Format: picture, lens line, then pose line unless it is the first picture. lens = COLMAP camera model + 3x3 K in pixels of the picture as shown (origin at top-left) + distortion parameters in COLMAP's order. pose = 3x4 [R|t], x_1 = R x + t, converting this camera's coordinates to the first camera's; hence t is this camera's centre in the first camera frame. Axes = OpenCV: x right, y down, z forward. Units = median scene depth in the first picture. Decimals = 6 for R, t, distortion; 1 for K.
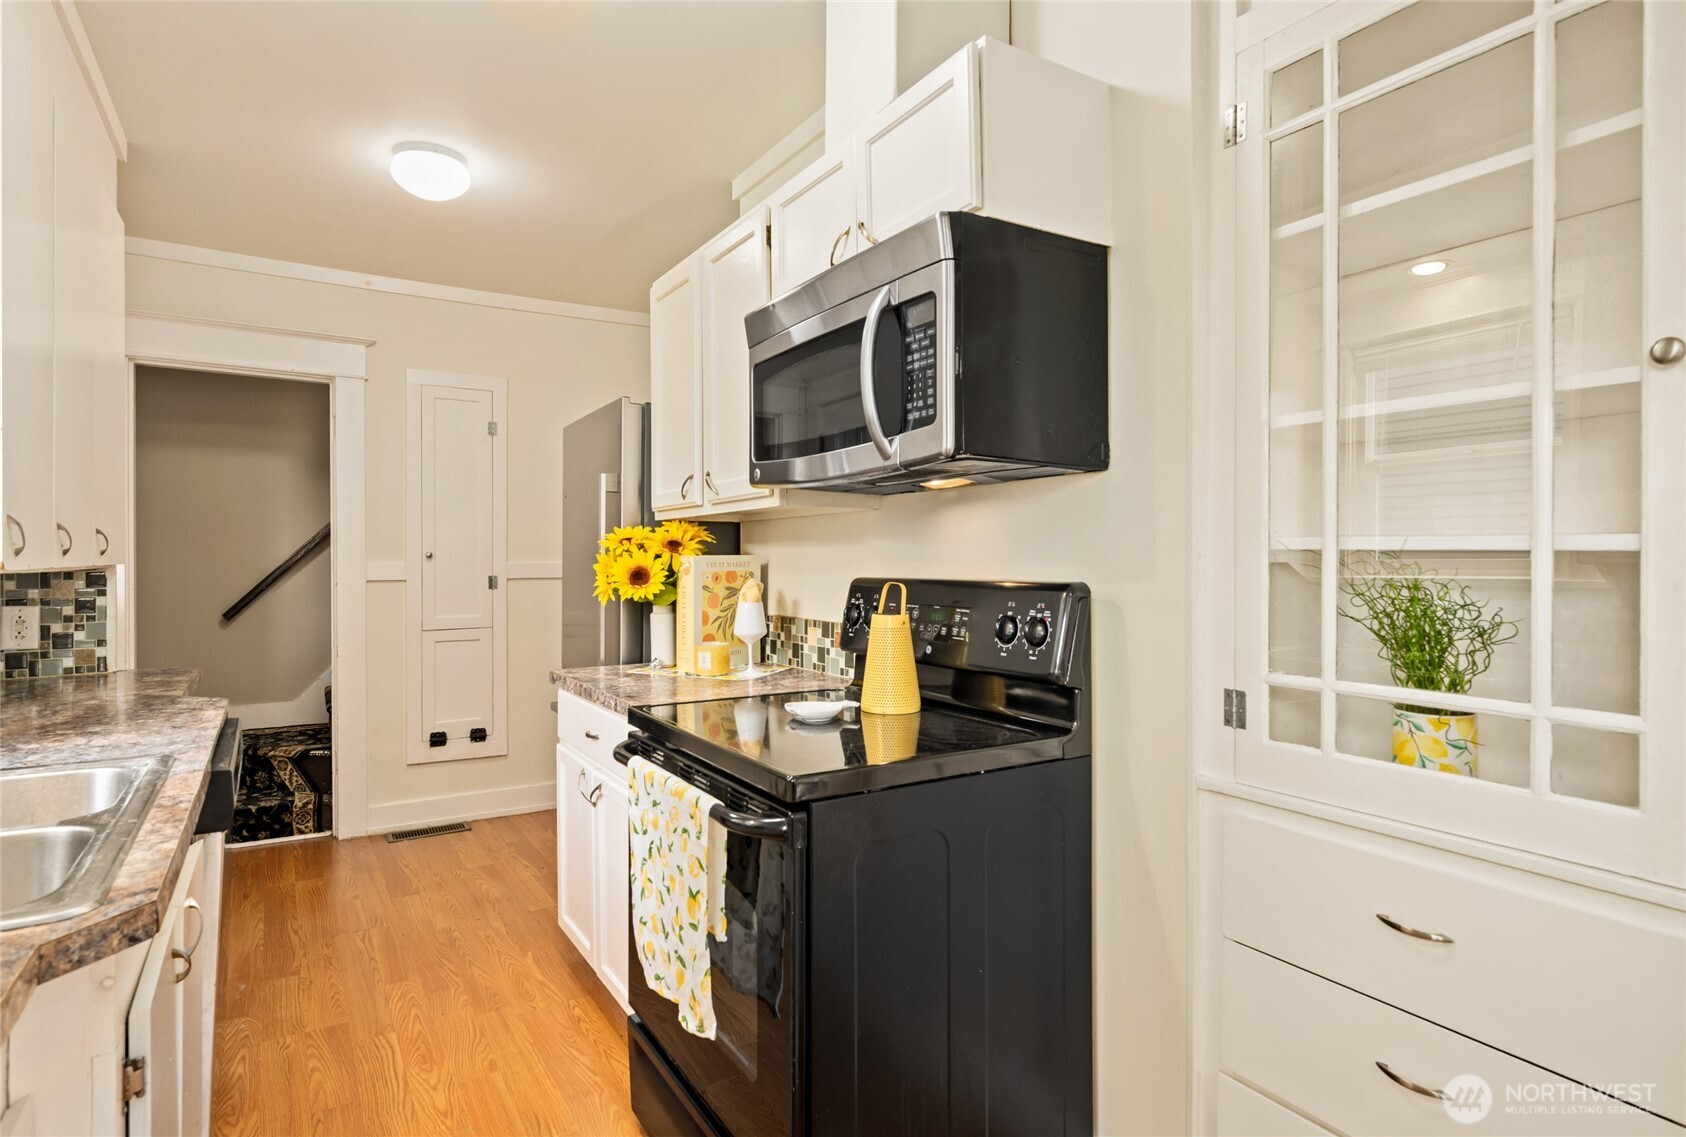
lens RADIAL K [[895.5, 0, 843.2], [0, 895.5, 559.6], [0, 0, 1]] dist [-0.006654, -0.002040]
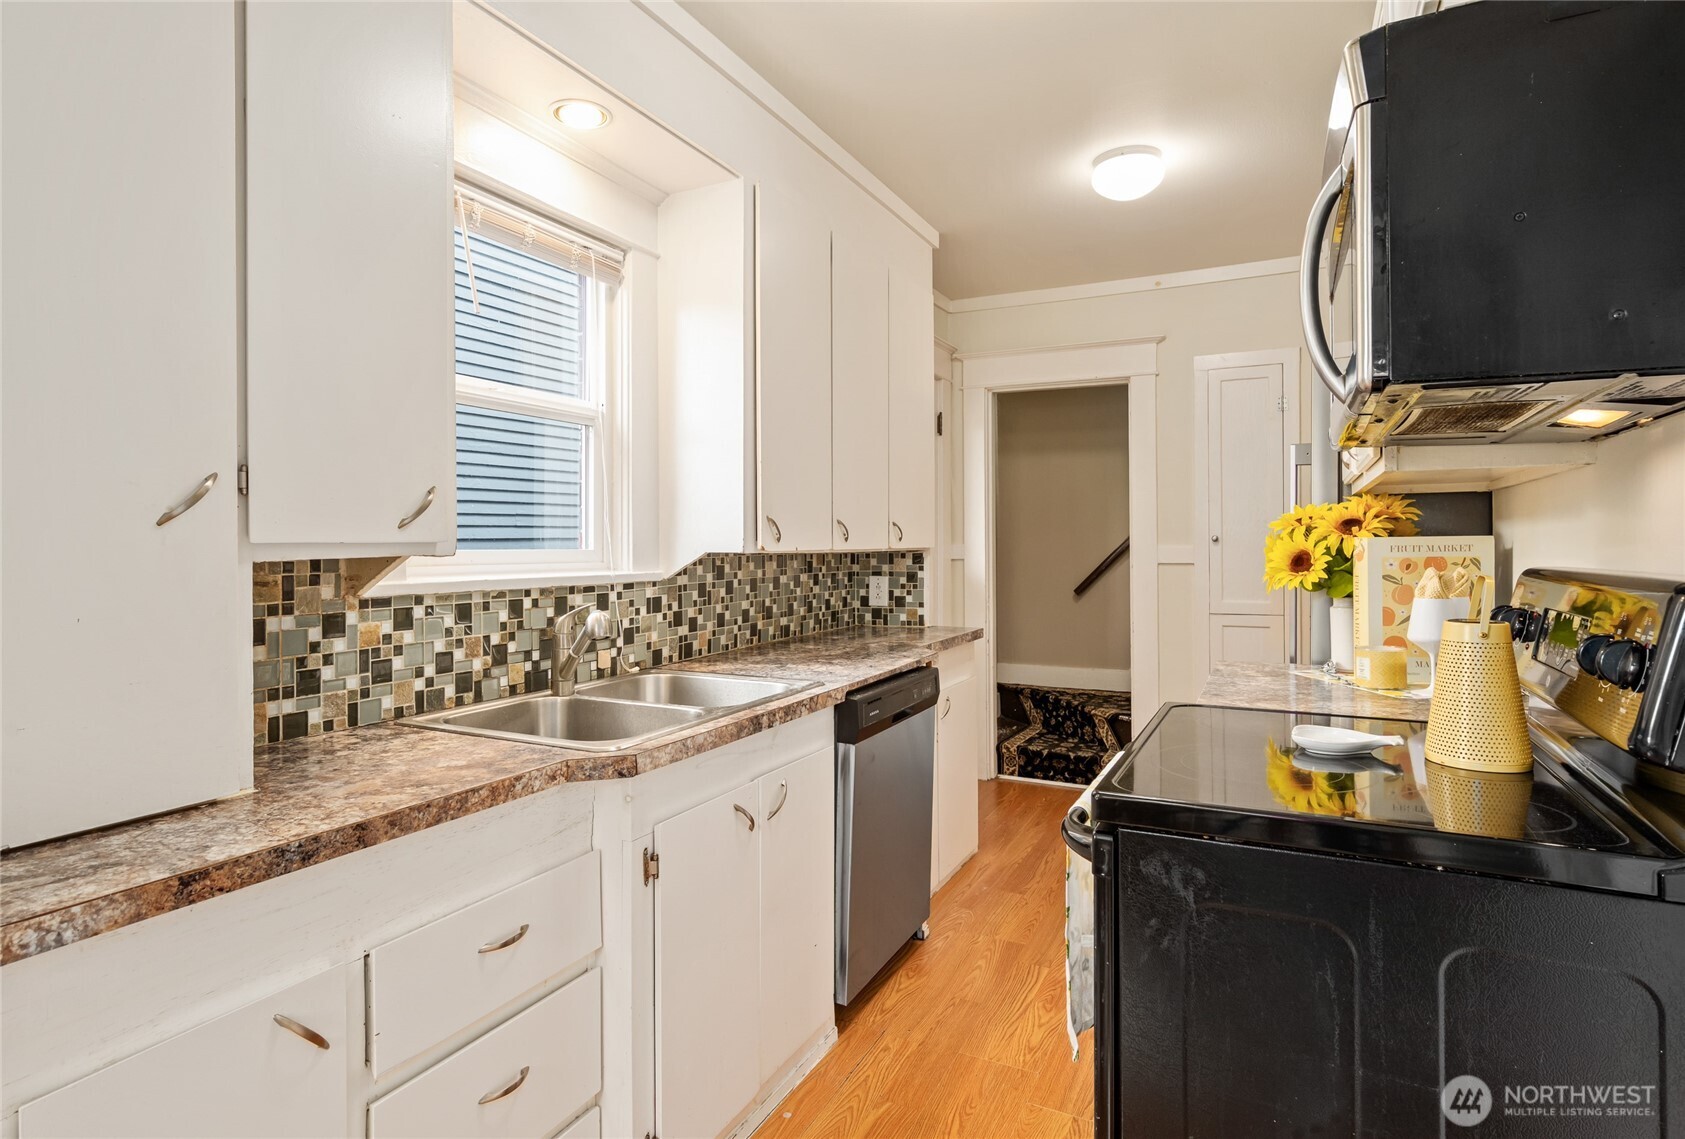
lens RADIAL K [[894.9, 0, 807.9], [0, 894.9, 550.4], [0, 0, 1]] dist [-0.006654, -0.002040]
pose [[0.492942, 0.003033, -0.870057, 0.279272], [0.002740, 0.999984, 0.005038, 0.002579], [0.870058, -0.004867, 0.492926, 0.169824]]
